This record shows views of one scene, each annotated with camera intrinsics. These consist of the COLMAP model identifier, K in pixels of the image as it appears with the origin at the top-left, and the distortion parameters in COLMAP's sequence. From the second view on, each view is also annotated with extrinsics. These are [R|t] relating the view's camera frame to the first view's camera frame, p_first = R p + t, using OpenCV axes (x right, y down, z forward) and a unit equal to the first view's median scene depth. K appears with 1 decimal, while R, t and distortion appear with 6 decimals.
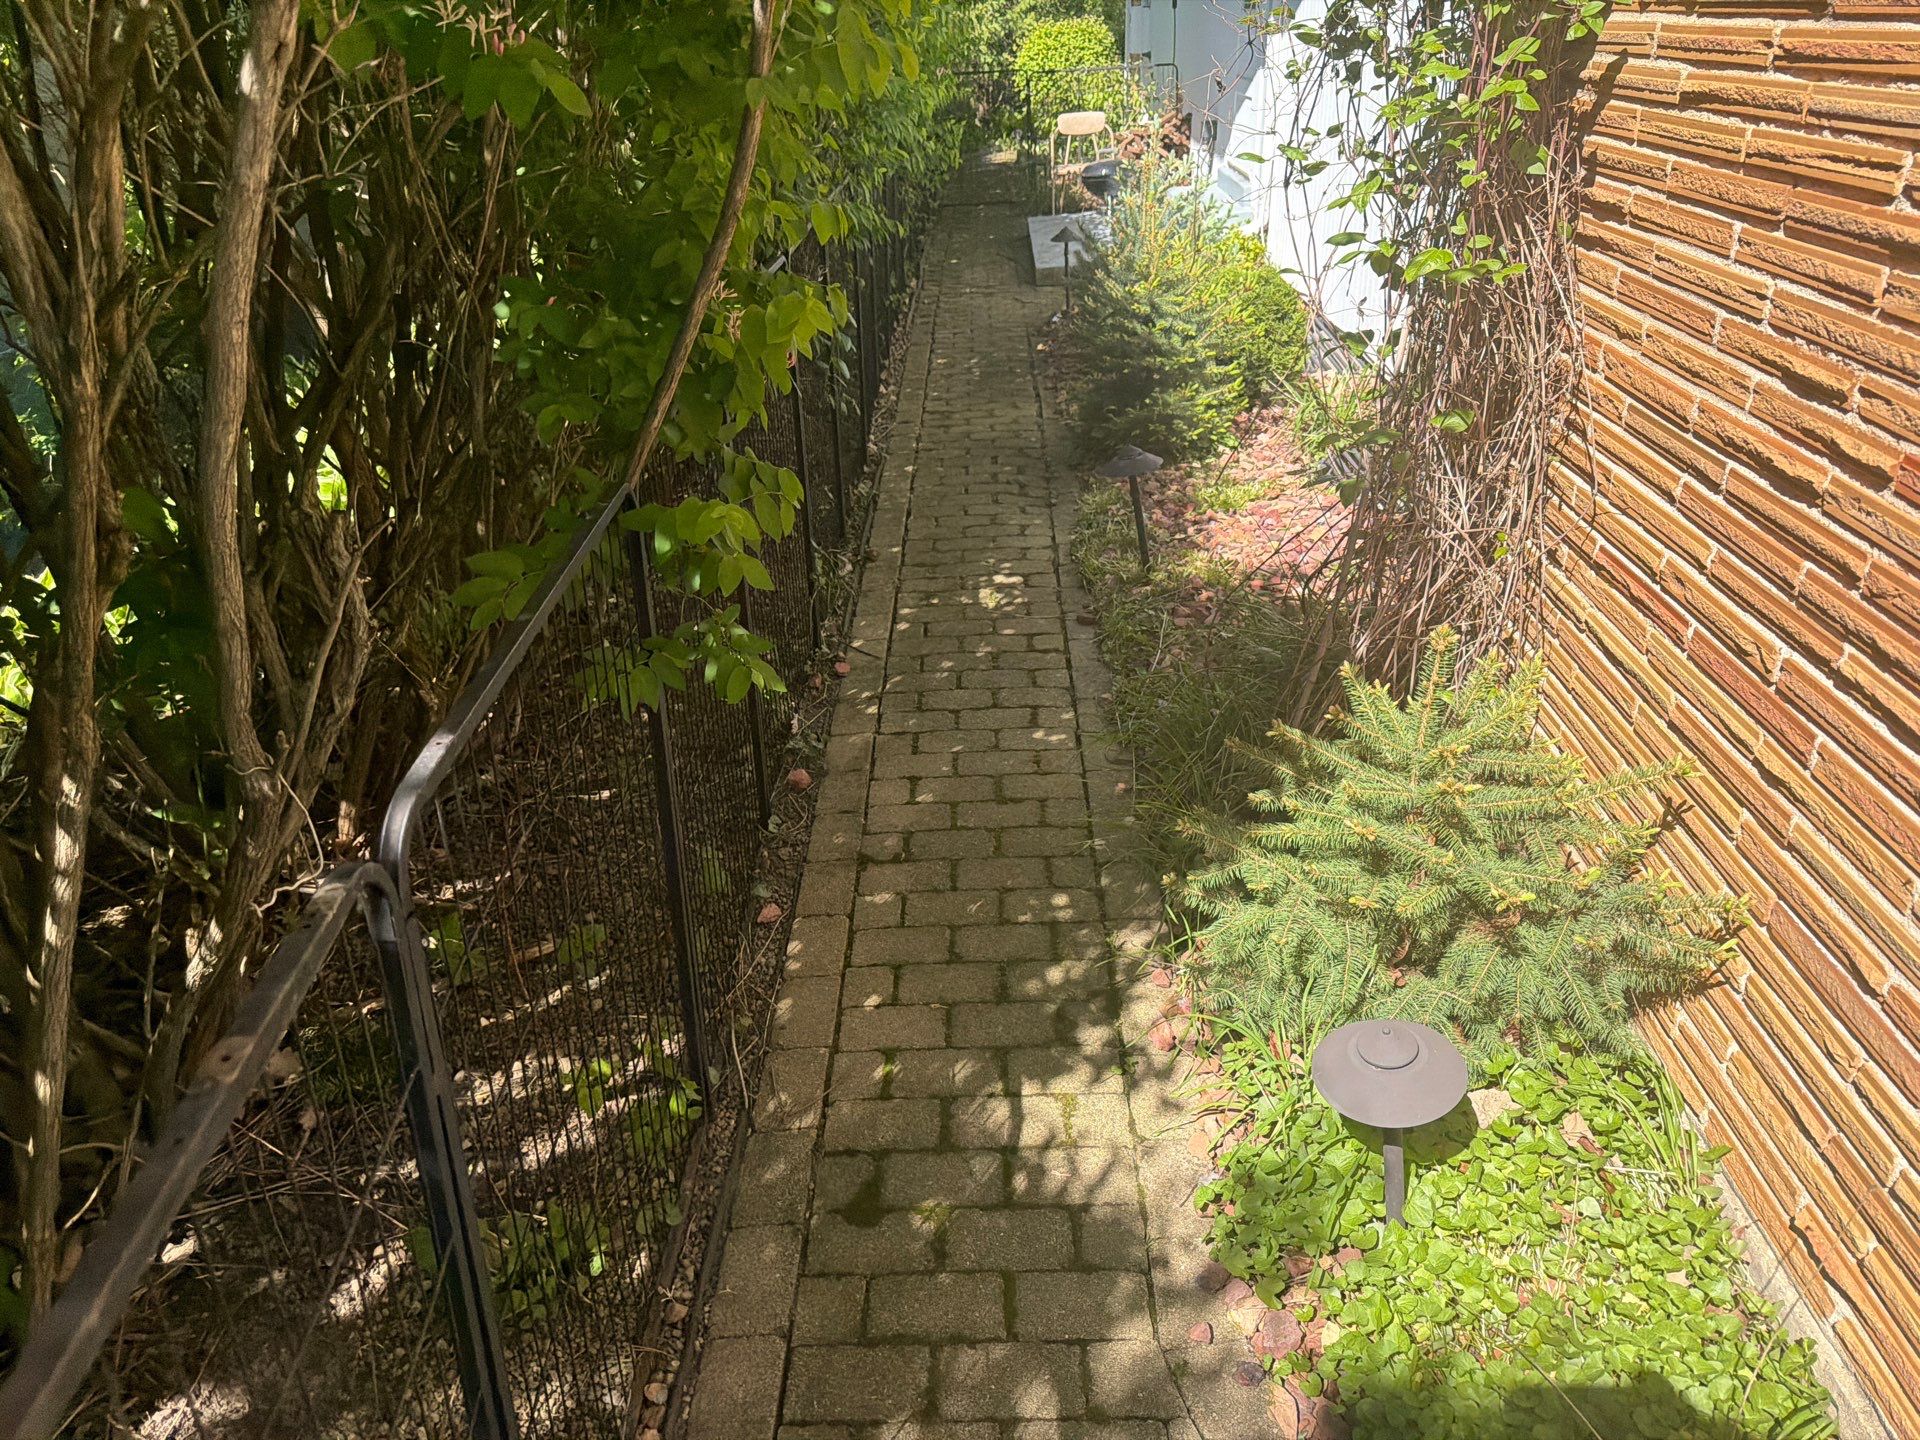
lens RADIAL K [[1379.4, 0, 965.0], [0, 1379.4, 708.6], [0, 0, 1]] dist [0.045625, 0.003452]
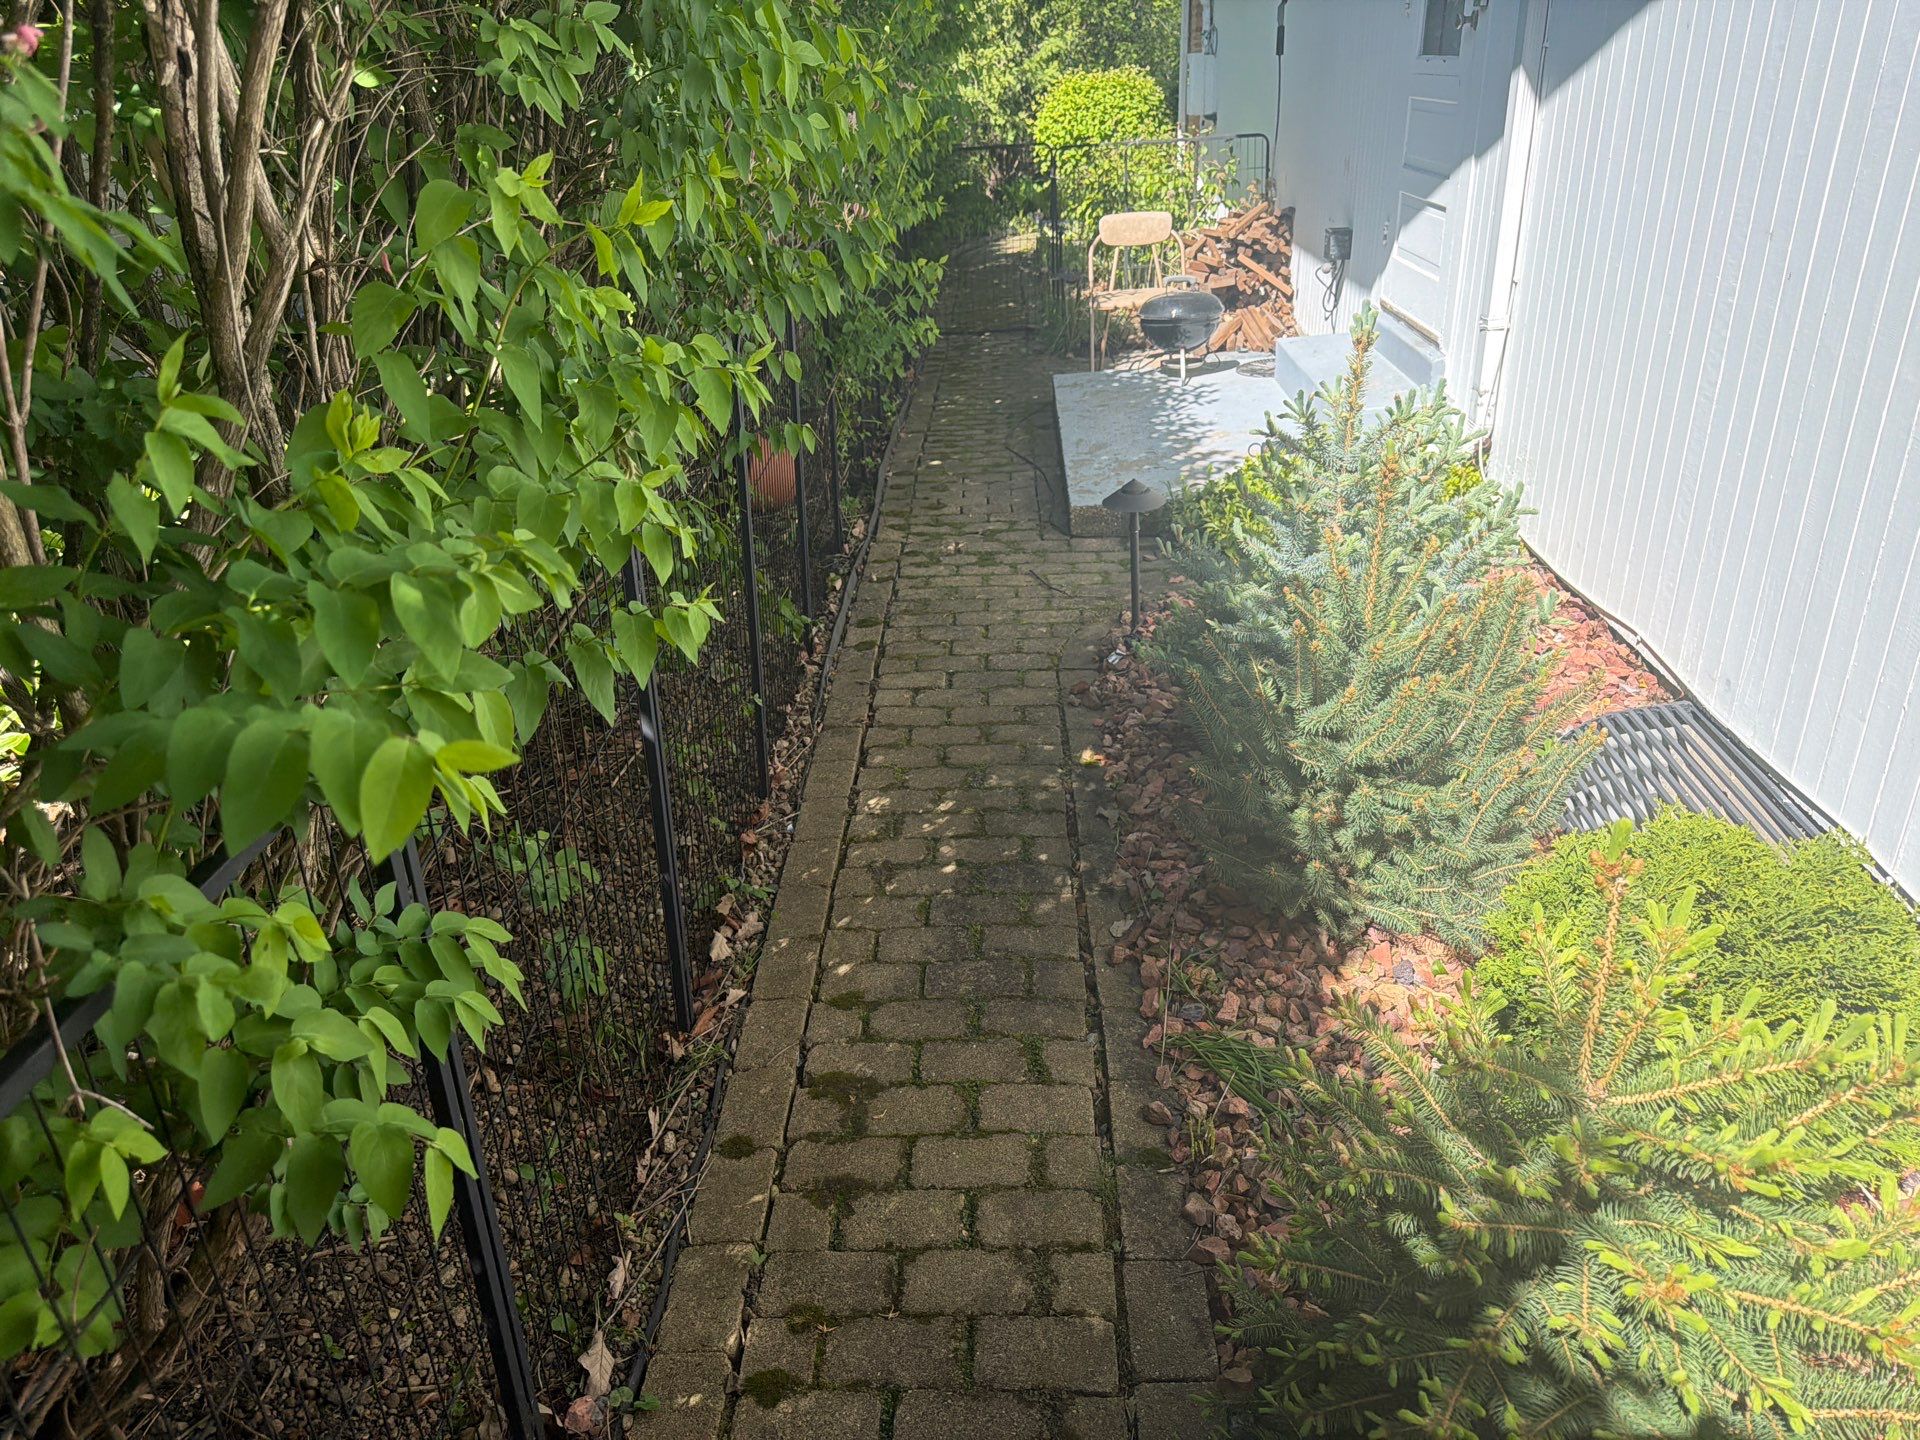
lens RADIAL K [[1379.4, 0, 974.4], [0, 1379.4, 723.5], [0, 0, 1]] dist [0.045625, 0.003452]
pose [[0.999960, -0.002095, -0.008647, 0.011528], [0.001933, 0.999823, -0.018733, -0.153967], [0.008685, 0.018715, 0.999787, 0.306059]]
